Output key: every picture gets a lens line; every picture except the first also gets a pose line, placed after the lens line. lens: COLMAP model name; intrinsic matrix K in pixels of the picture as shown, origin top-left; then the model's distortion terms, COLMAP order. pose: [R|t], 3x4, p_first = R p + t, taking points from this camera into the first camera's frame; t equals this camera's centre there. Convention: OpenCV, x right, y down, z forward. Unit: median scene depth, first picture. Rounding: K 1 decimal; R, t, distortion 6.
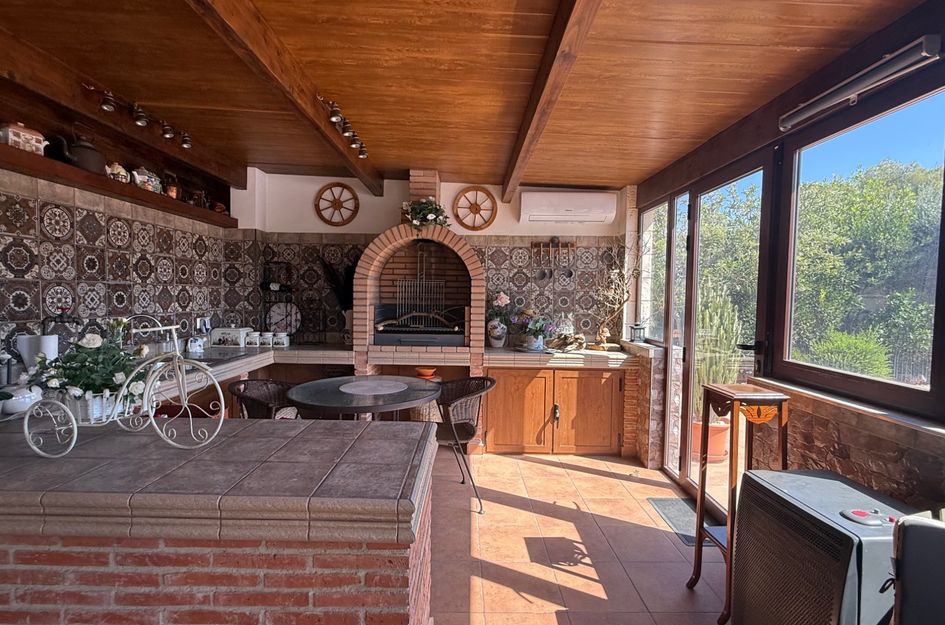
lens RADIAL K [[447.9, 0, 470.3], [0, 447.9, 311.2], [0, 0, 1]] dist [0.003424, 0.000077]
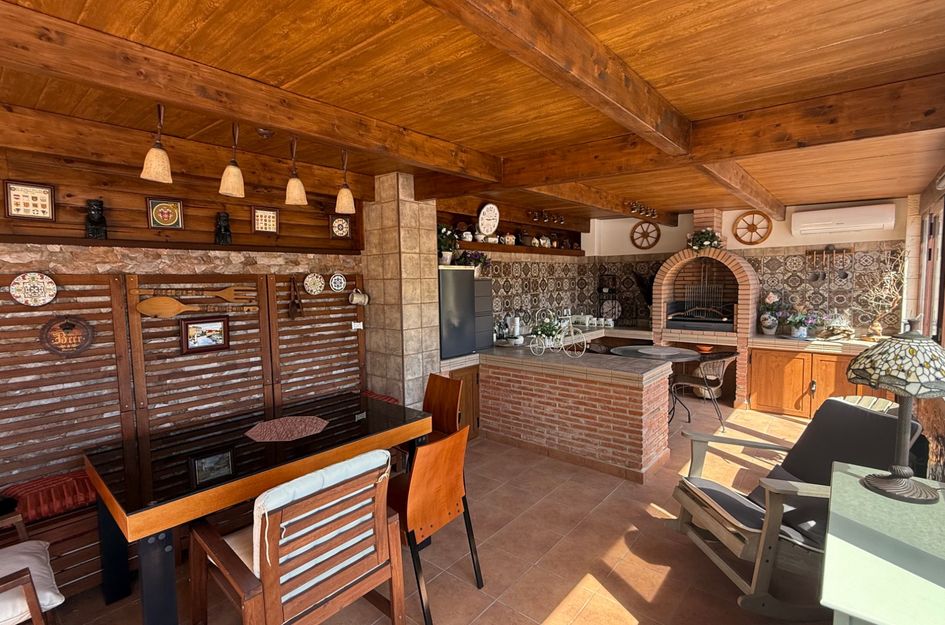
lens RADIAL K [[447.9, 0, 470.3], [0, 447.9, 311.2], [0, 0, 1]] dist [0.003424, 0.000077]
pose [[0.756391, 0.017932, -0.653873, 0.283397], [0.004076, 0.999476, 0.032125, -0.036060], [0.654107, -0.026964, 0.755922, -0.610136]]
